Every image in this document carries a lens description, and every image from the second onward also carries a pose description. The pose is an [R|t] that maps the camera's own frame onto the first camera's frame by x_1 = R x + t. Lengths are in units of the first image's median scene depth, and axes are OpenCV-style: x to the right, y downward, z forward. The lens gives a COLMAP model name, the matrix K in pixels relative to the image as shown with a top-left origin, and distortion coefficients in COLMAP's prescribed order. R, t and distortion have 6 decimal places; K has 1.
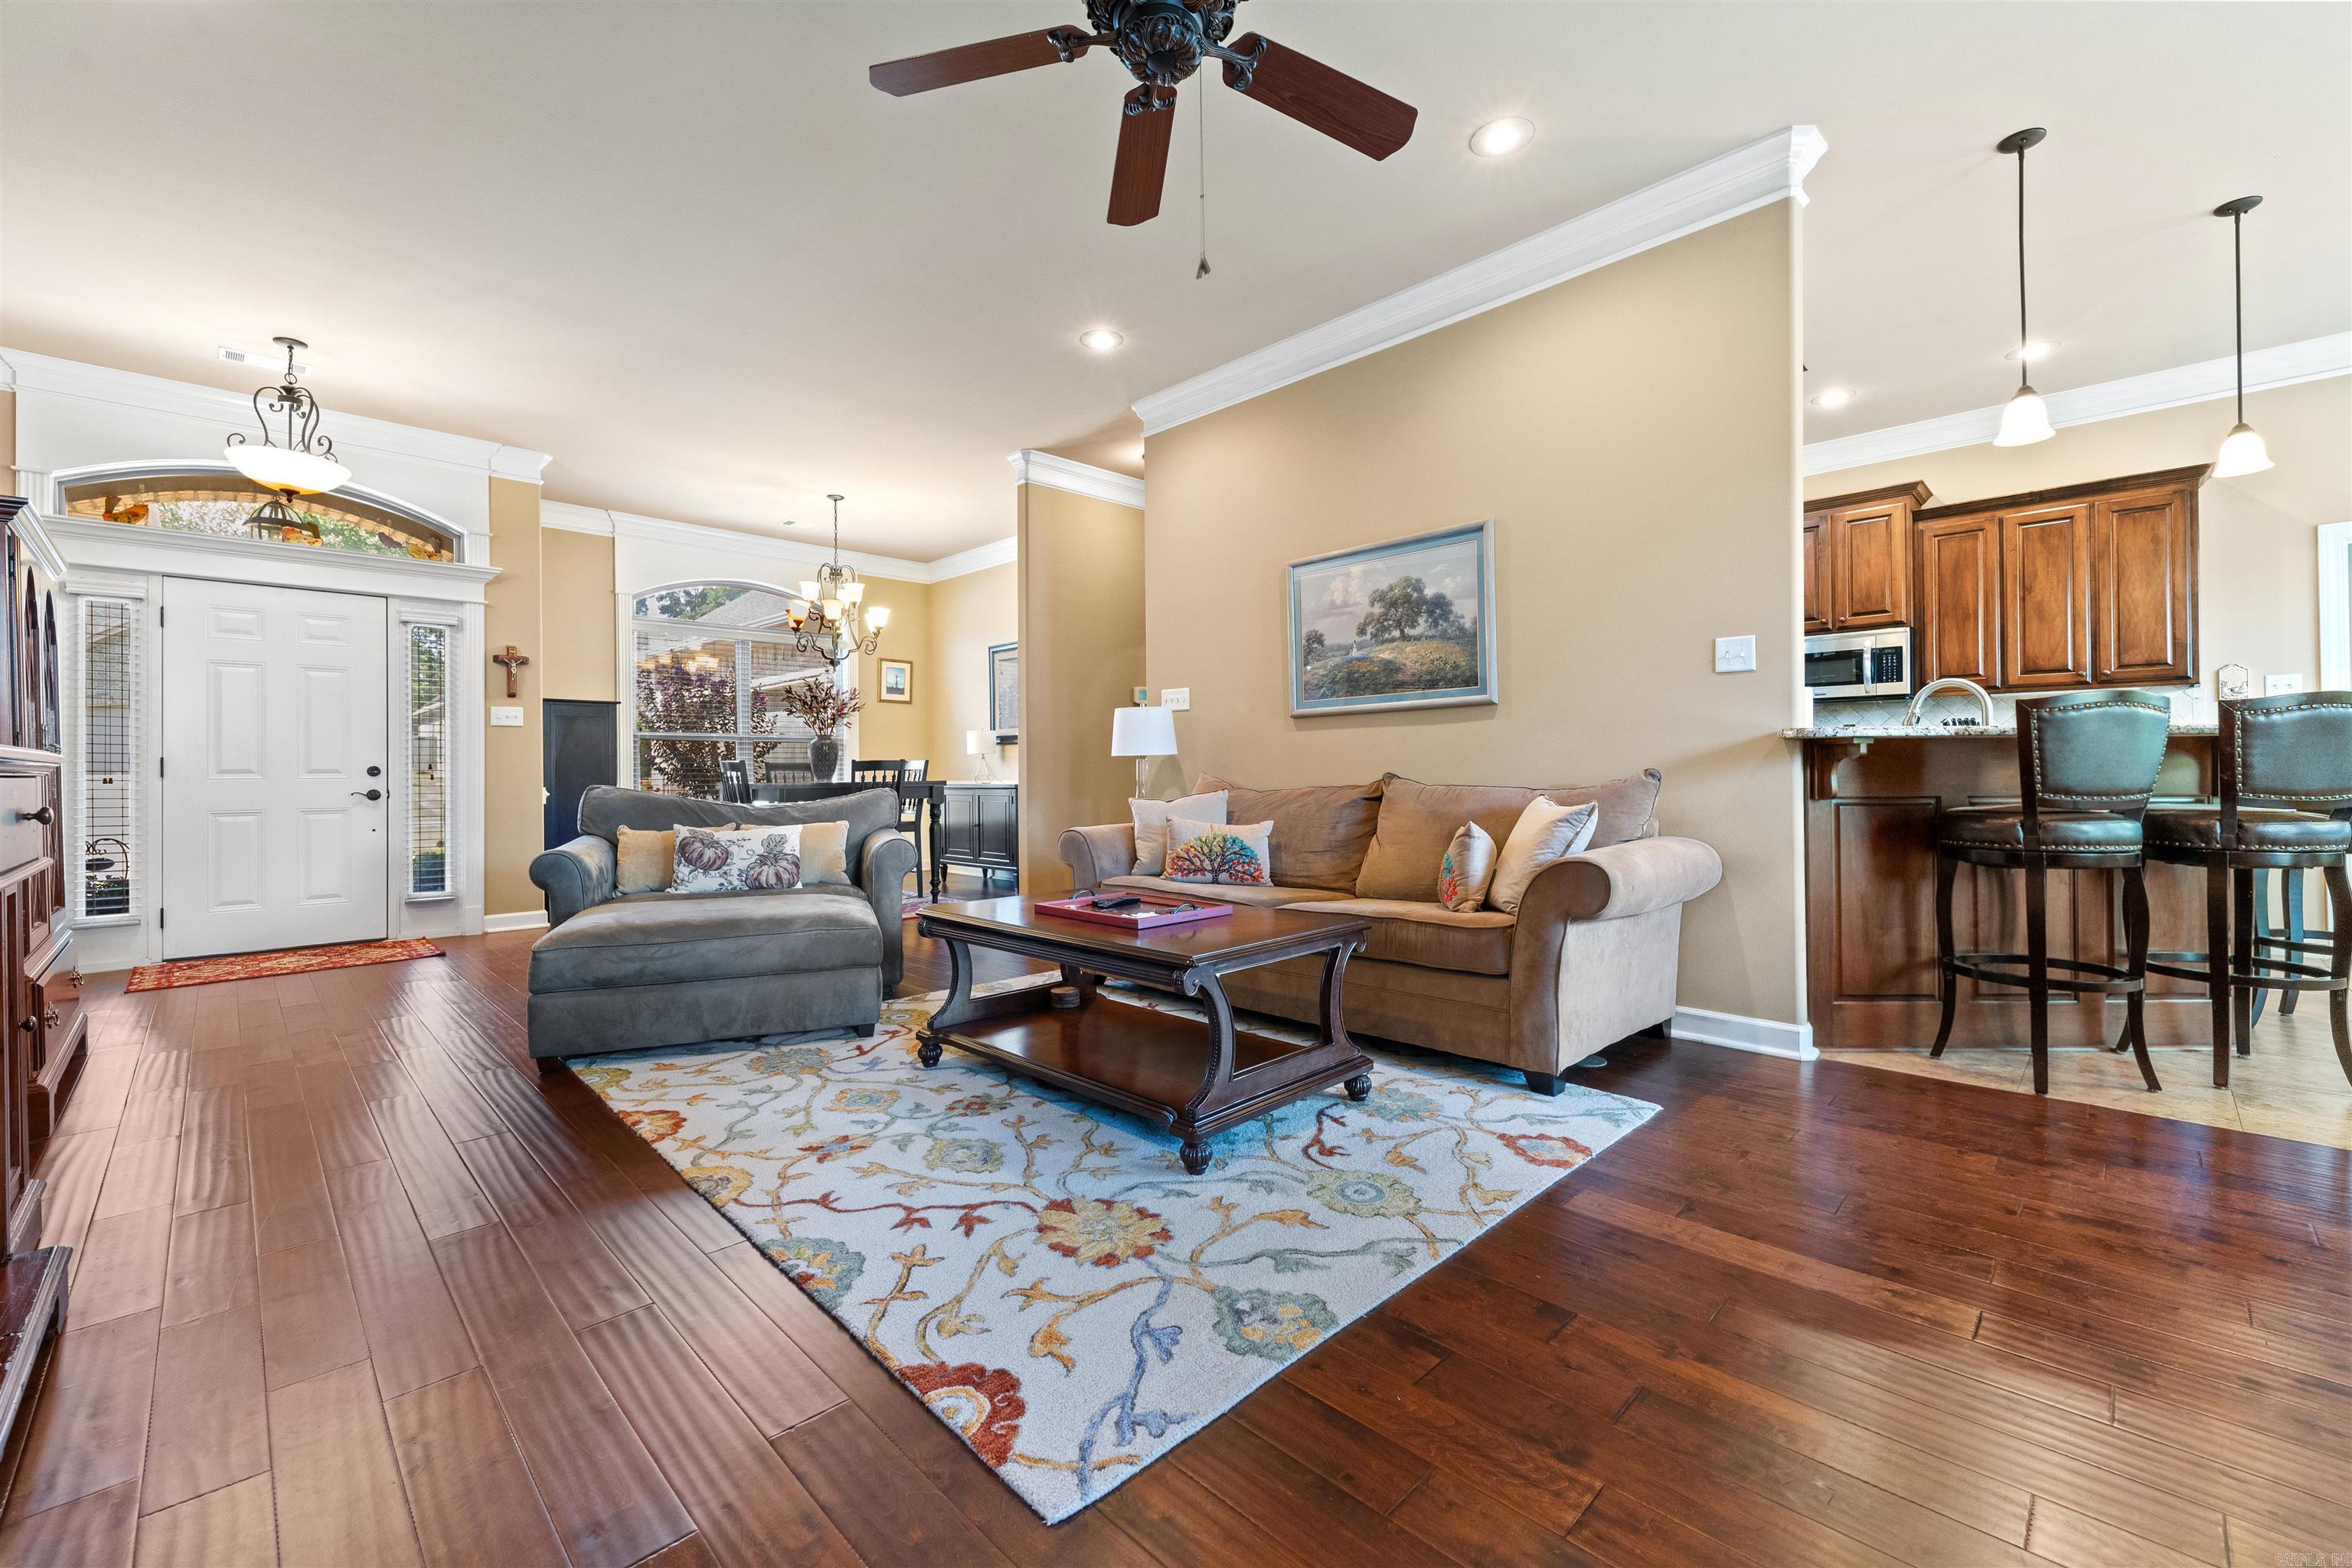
lens RADIAL K [[962.1, 0, 1176.7], [0, 962.1, 751.9], [0, 0, 1]] dist [0.003845, -0.000331]
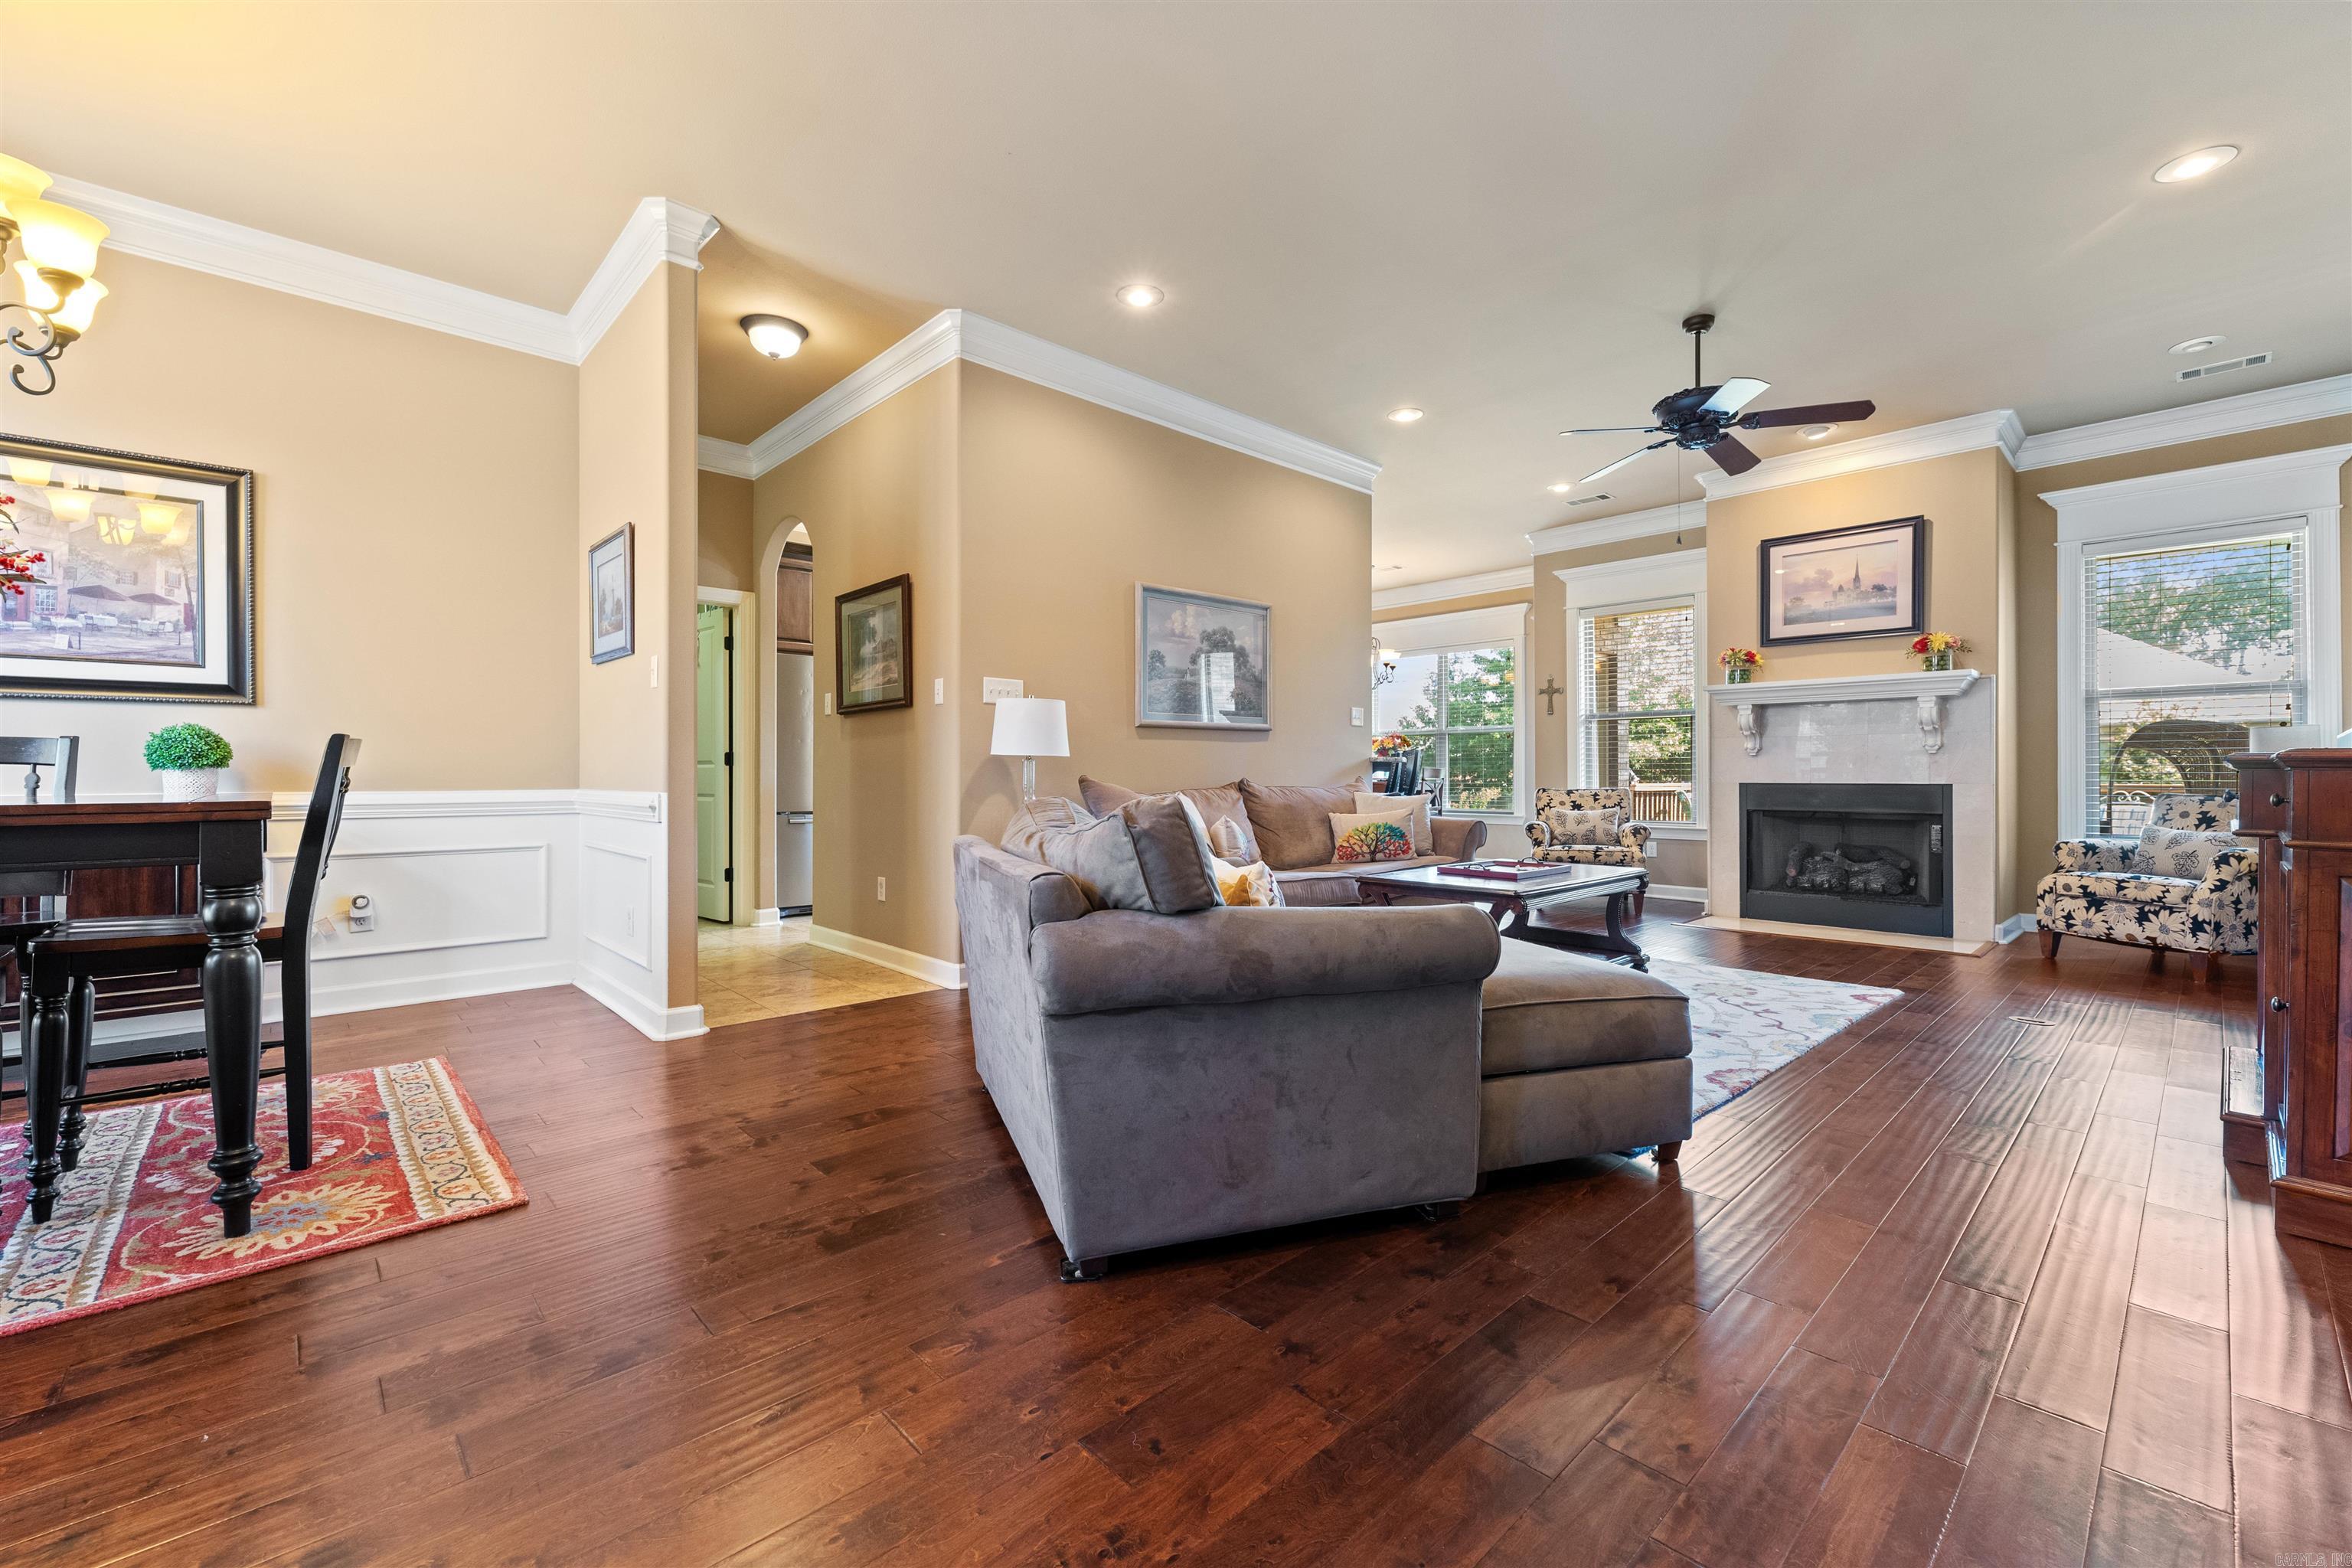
lens RADIAL K [[984.0, 0, 1191.9], [0, 984.0, 774.5], [0, 0, 1]] dist [0.013112, 0.000133]
pose [[0.013356, 0.009621, 0.999865, -1.822407], [-0.022042, 0.999714, -0.009325, 0.049713], [-0.999668, -0.021914, 0.013564, 1.722150]]
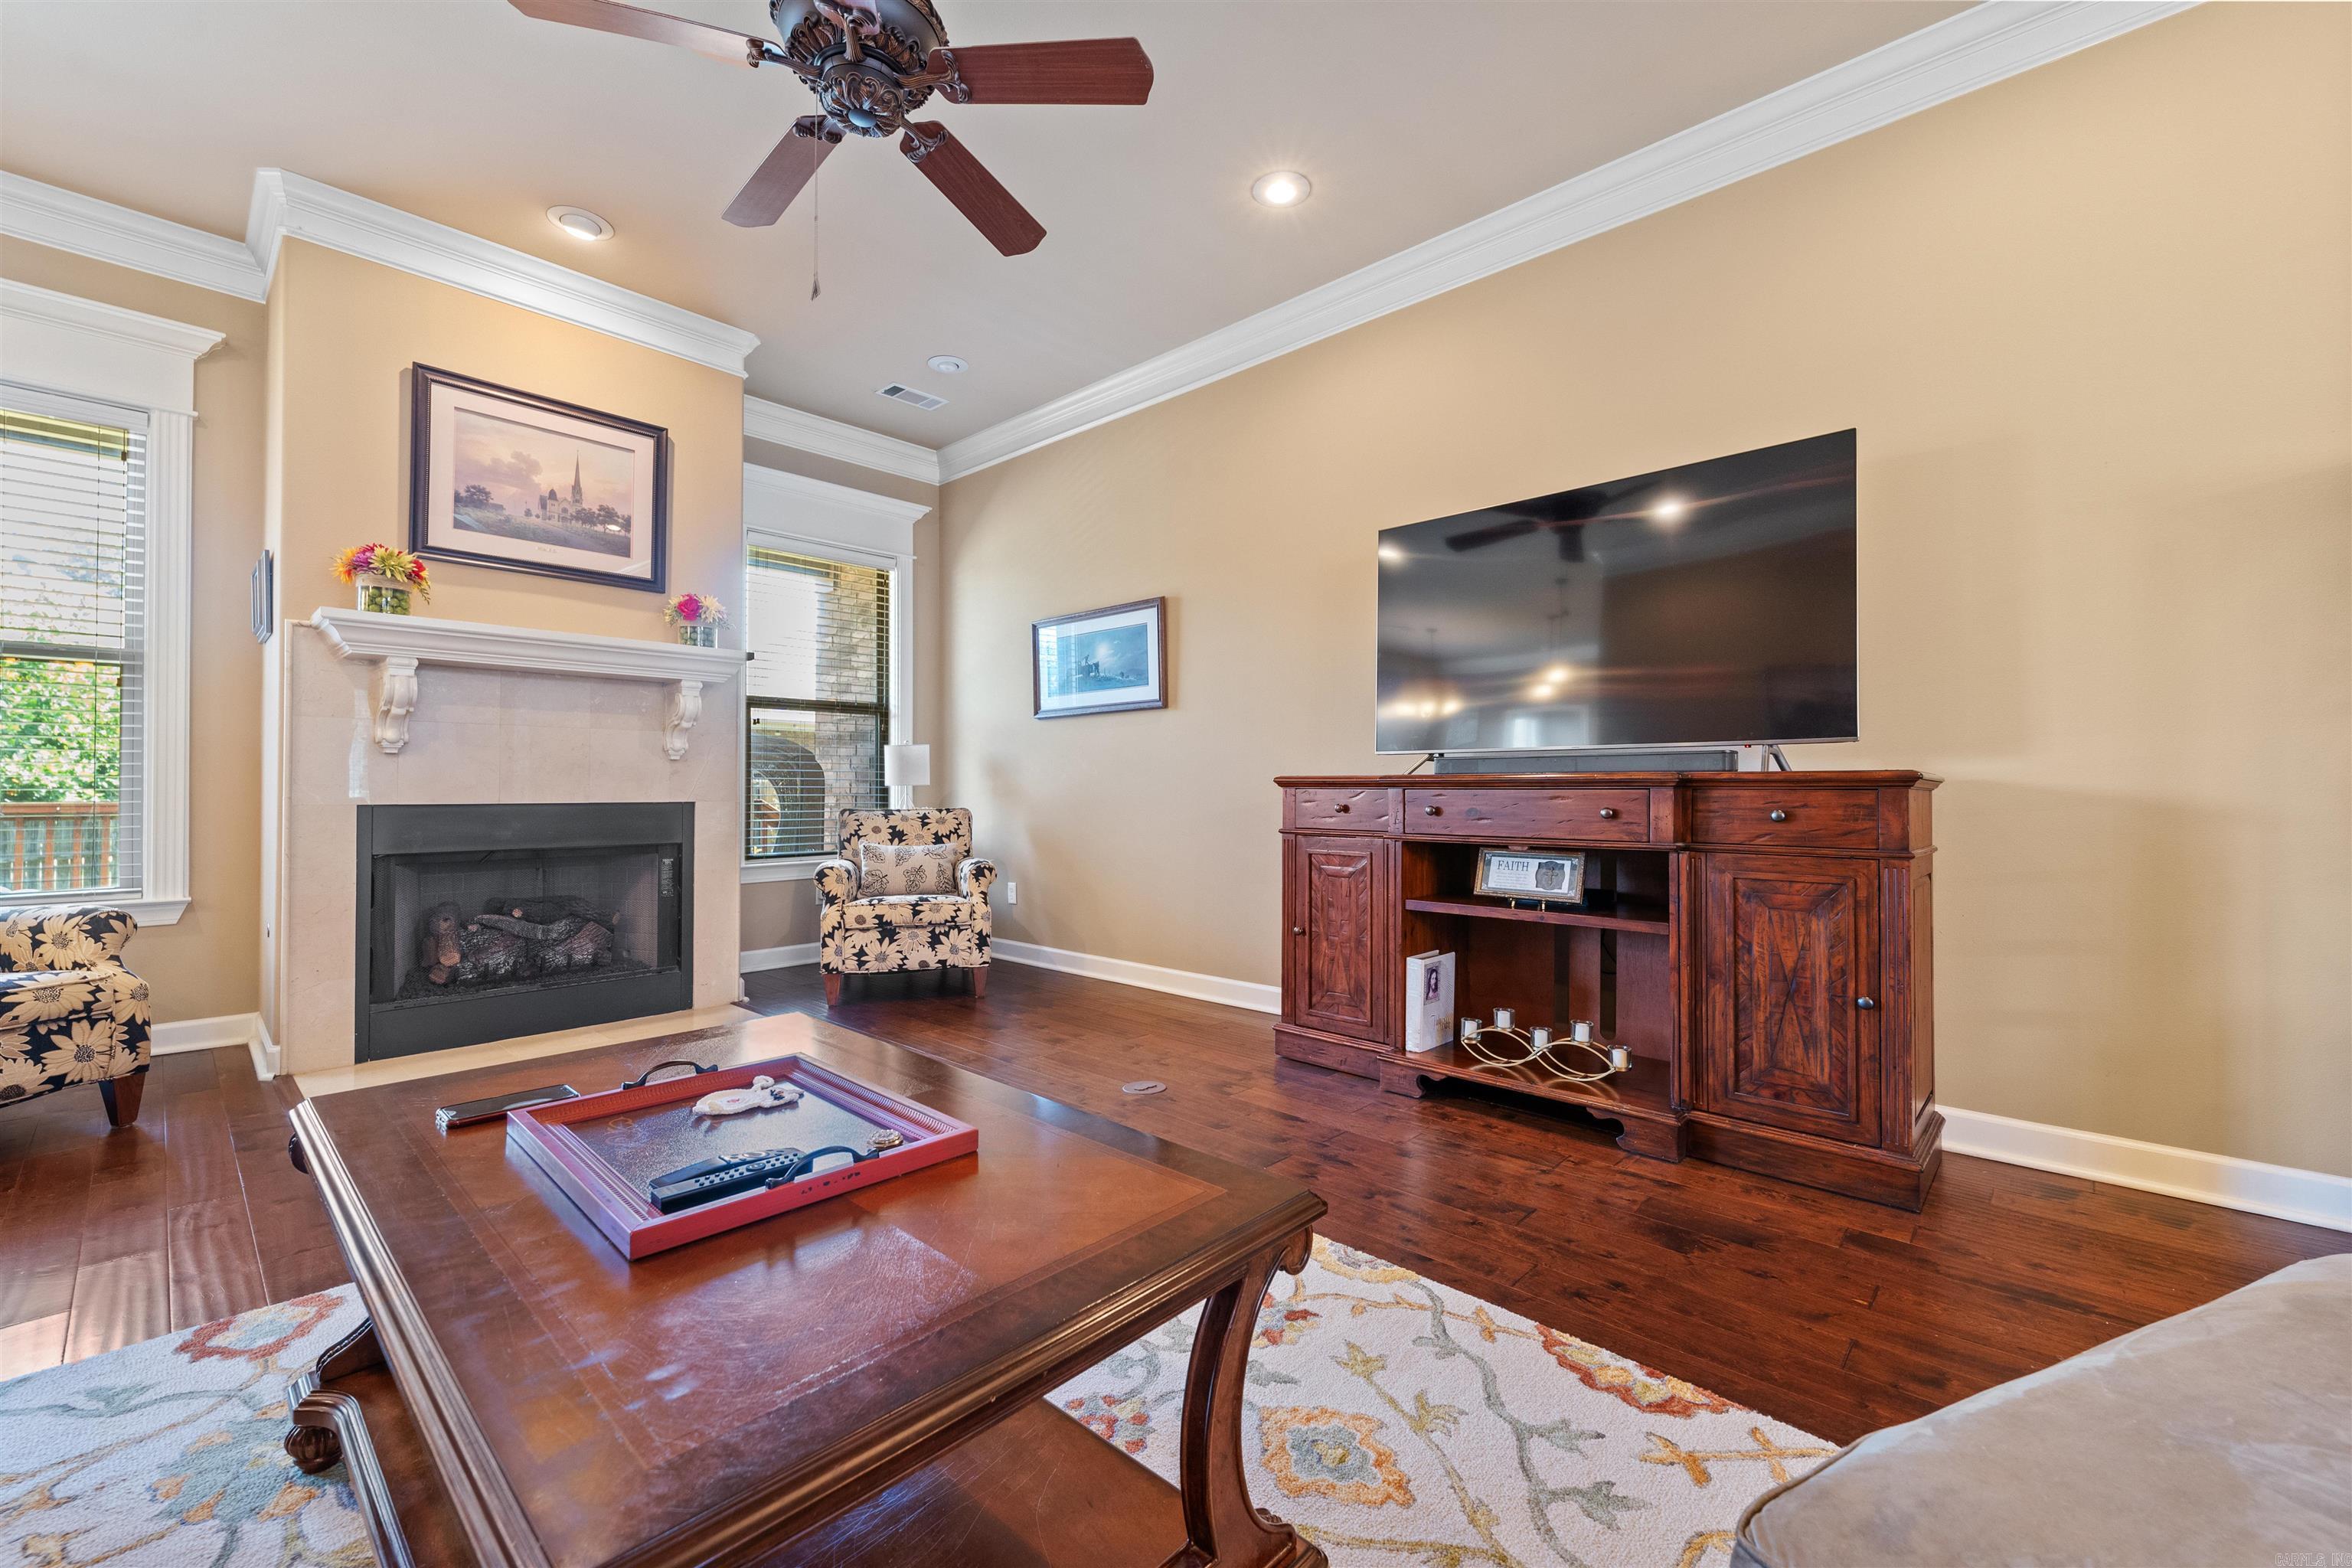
lens RADIAL K [[949.8, 0, 1180.4], [0, 949.8, 779.3], [0, 0, 1]] dist [0.000271, -0.000187]
pose [[-0.999270, 0.008046, -0.037342, -0.259591], [0.009291, 0.999403, -0.033287, 0.034509], [0.037052, -0.033609, -0.998748, 1.665998]]
